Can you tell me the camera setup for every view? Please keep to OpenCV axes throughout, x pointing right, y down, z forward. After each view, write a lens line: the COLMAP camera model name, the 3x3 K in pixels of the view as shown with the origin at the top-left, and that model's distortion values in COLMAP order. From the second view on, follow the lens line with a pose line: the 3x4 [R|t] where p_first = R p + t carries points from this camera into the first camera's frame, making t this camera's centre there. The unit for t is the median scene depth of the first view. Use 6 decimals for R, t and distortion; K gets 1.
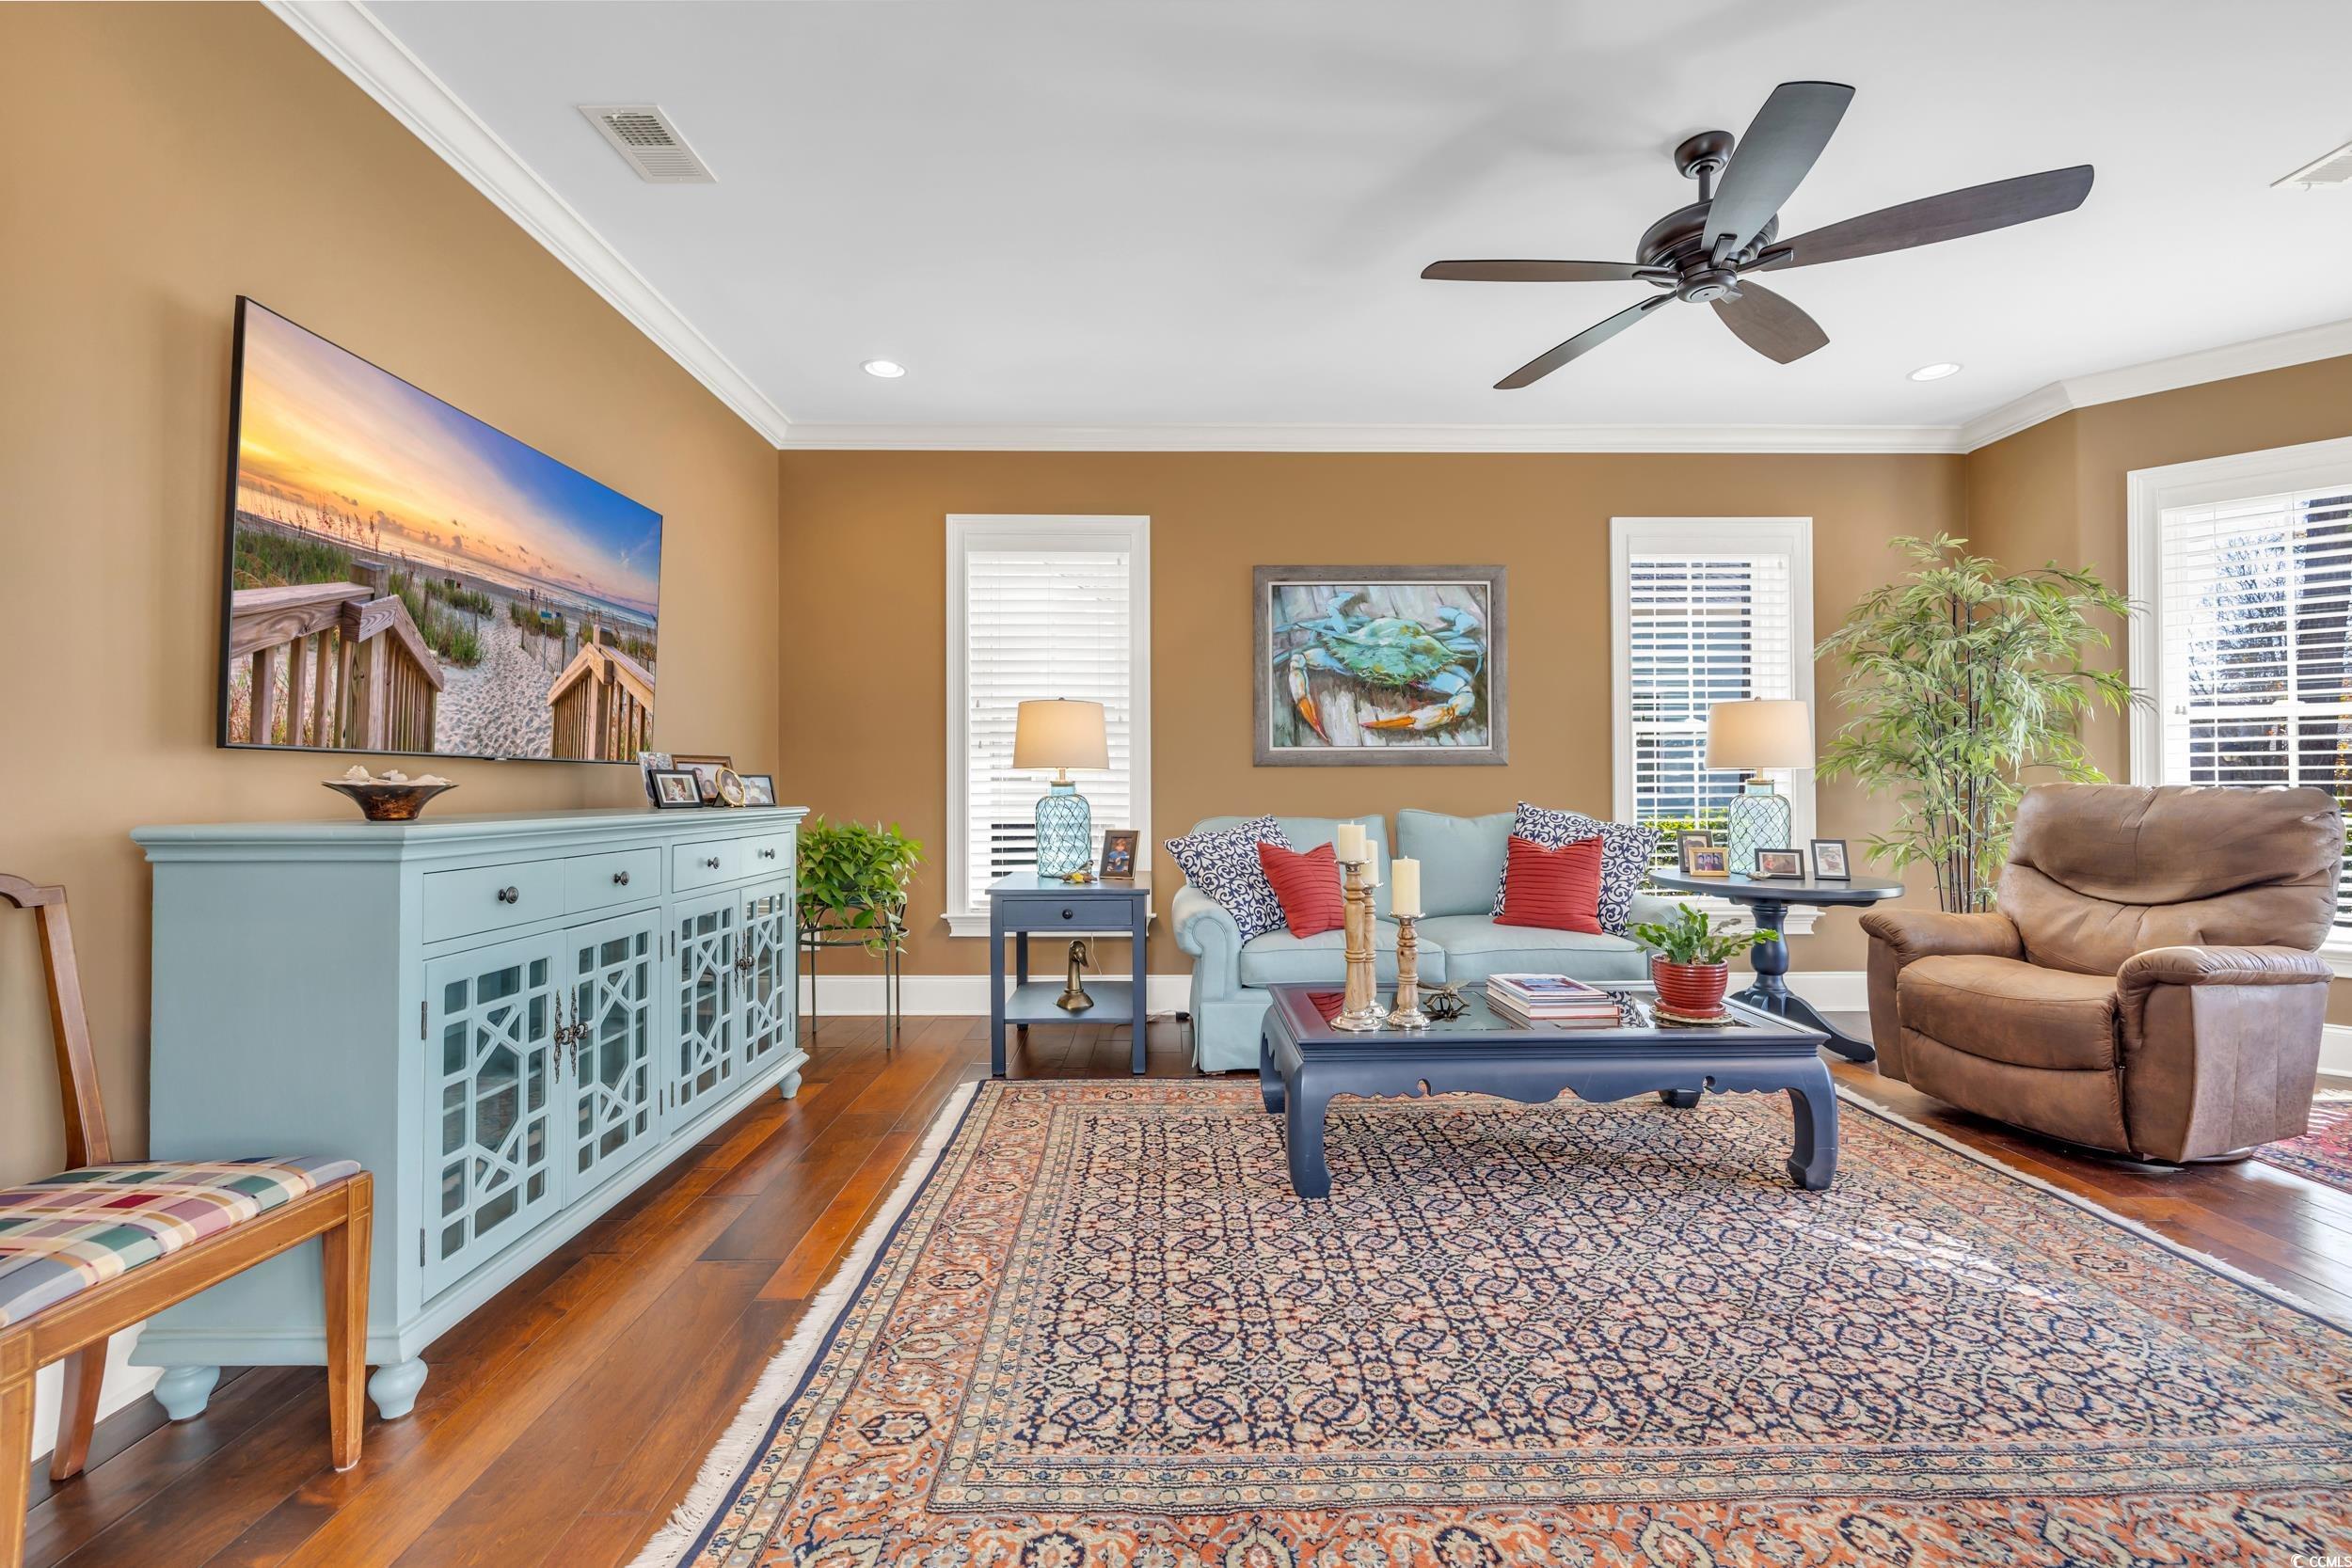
lens RADIAL K [[886.8, 0, 1166.8], [0, 886.8, 745.9], [0, 0, 1]] dist [-0.000623, 0.000113]
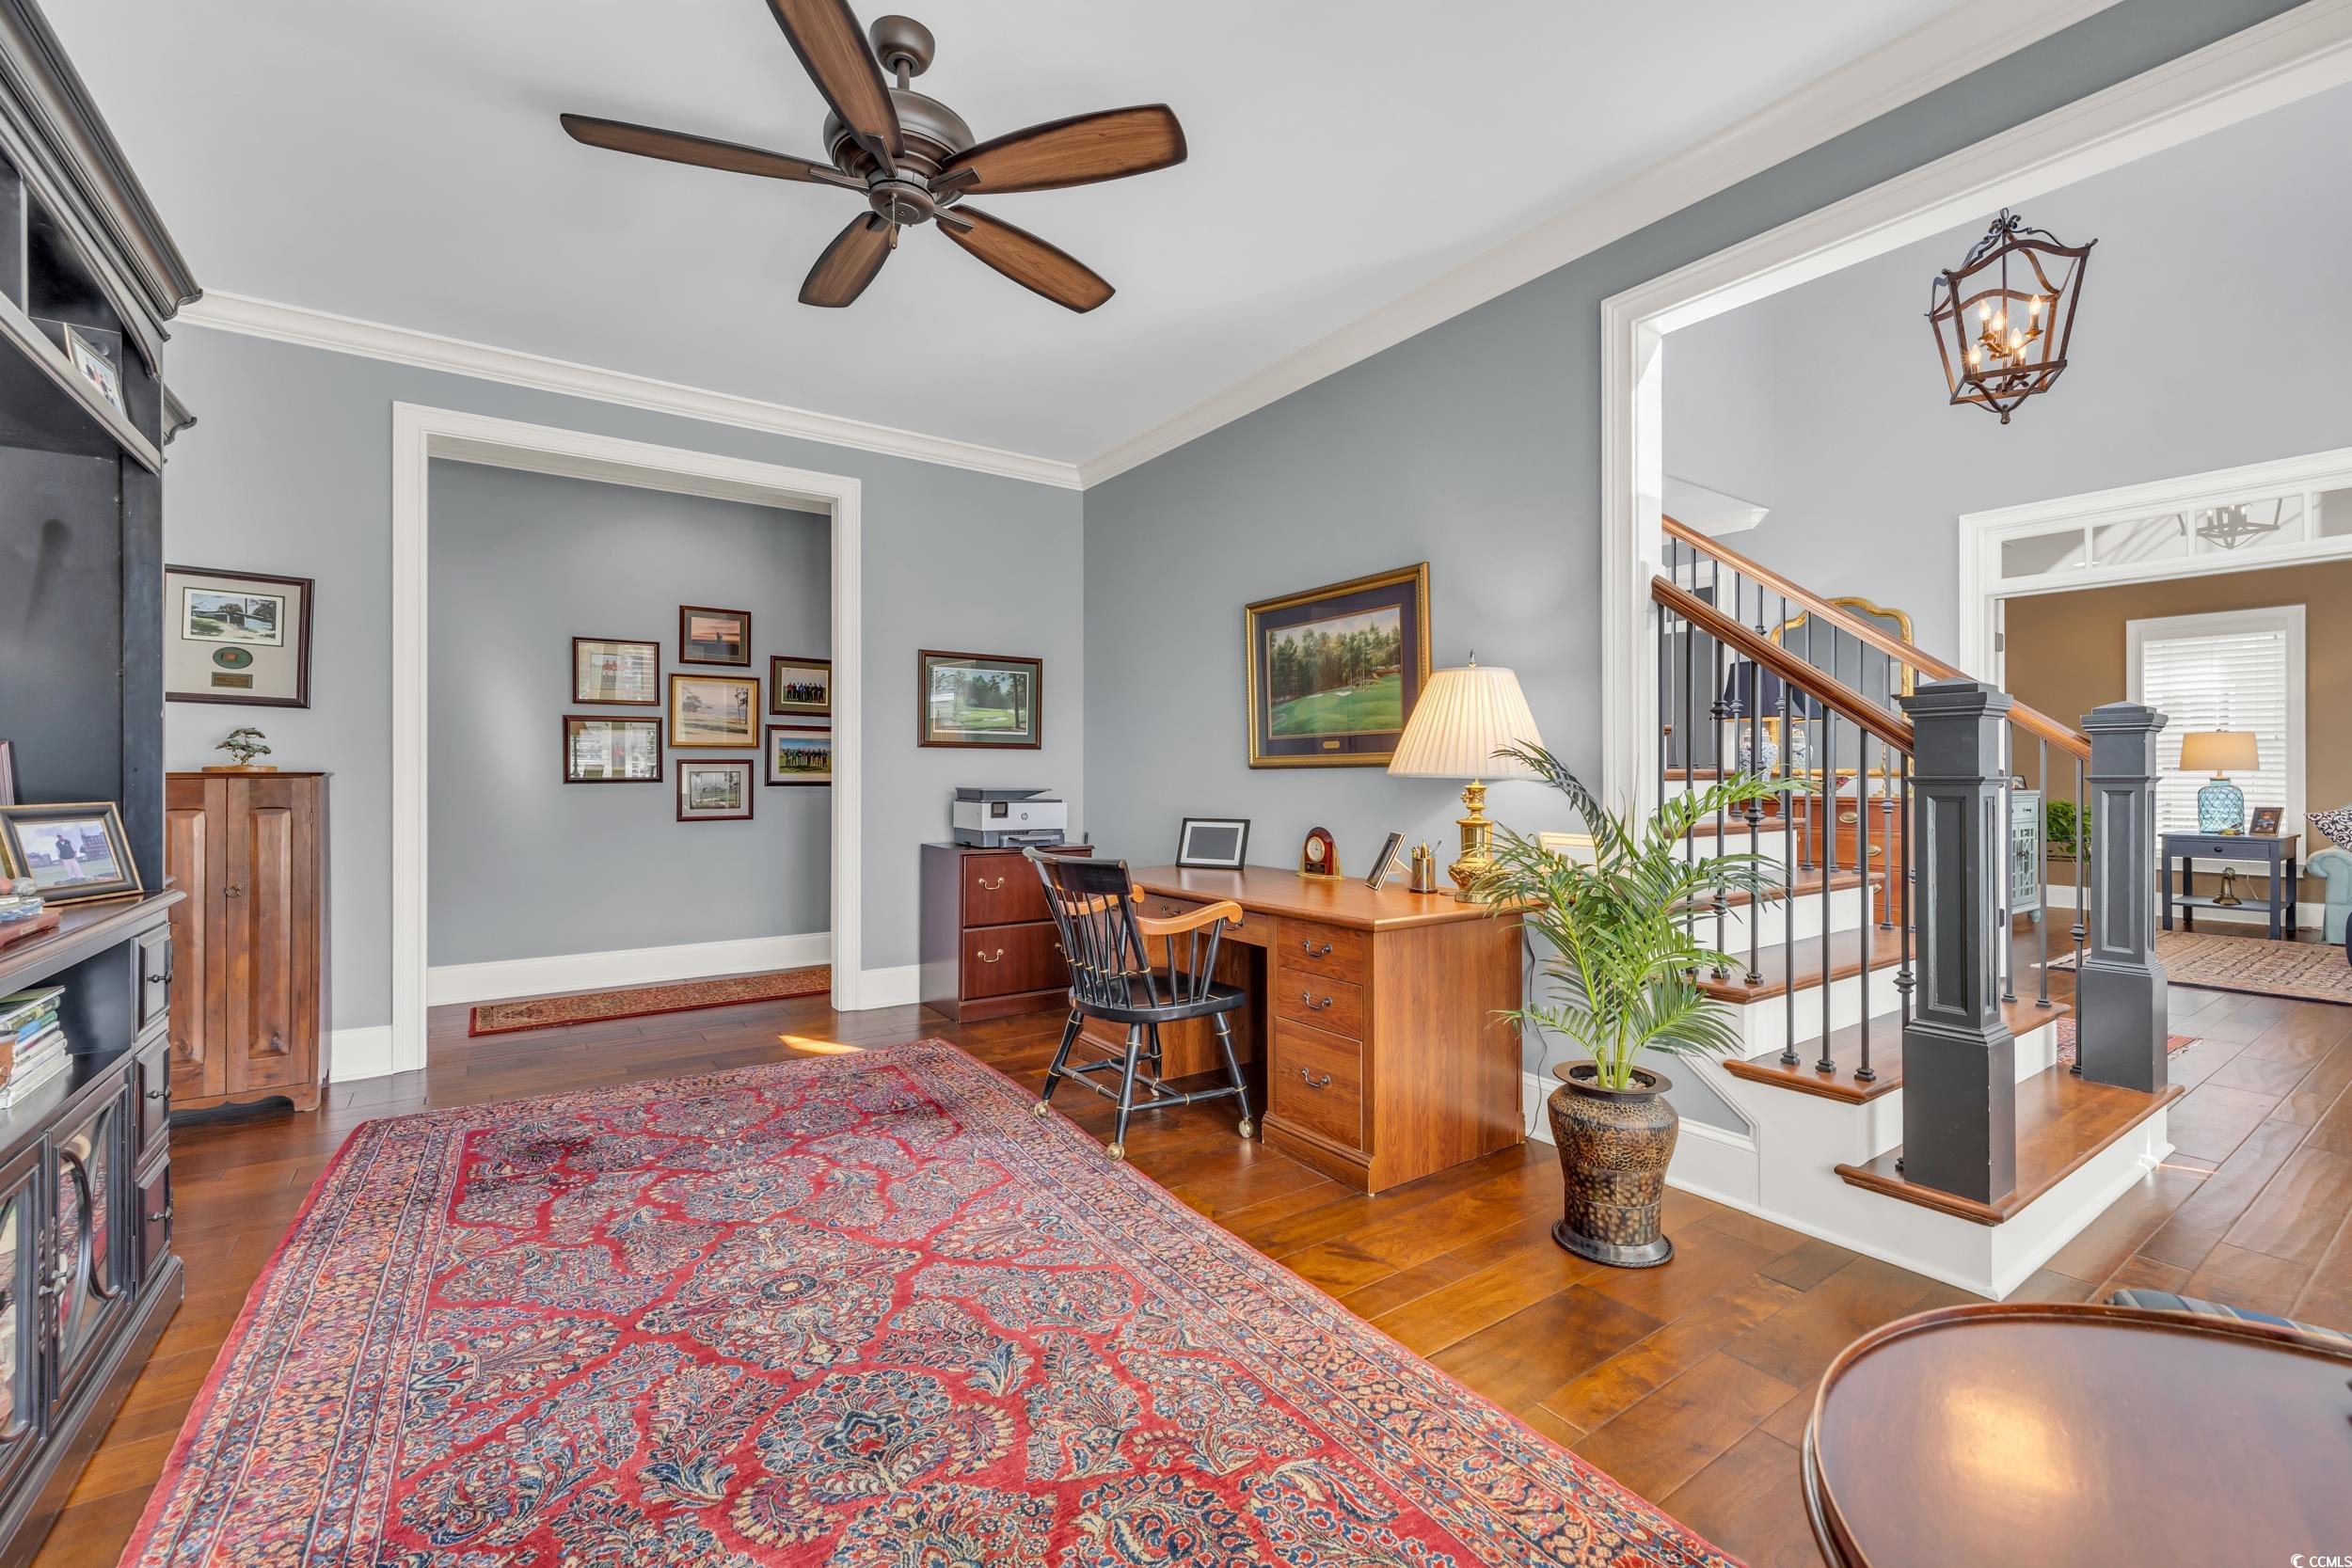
lens RADIAL K [[992.1, 0, 1179.6], [0, 992.1, 780.5], [0, 0, 1]] dist [-0.003087, 0.002049]
pose [[0.559929, 0.006871, -0.828512, 0.339188], [0.024160, 0.999405, 0.024616, -0.049782], [0.828188, -0.033800, 0.559430, -1.708392]]
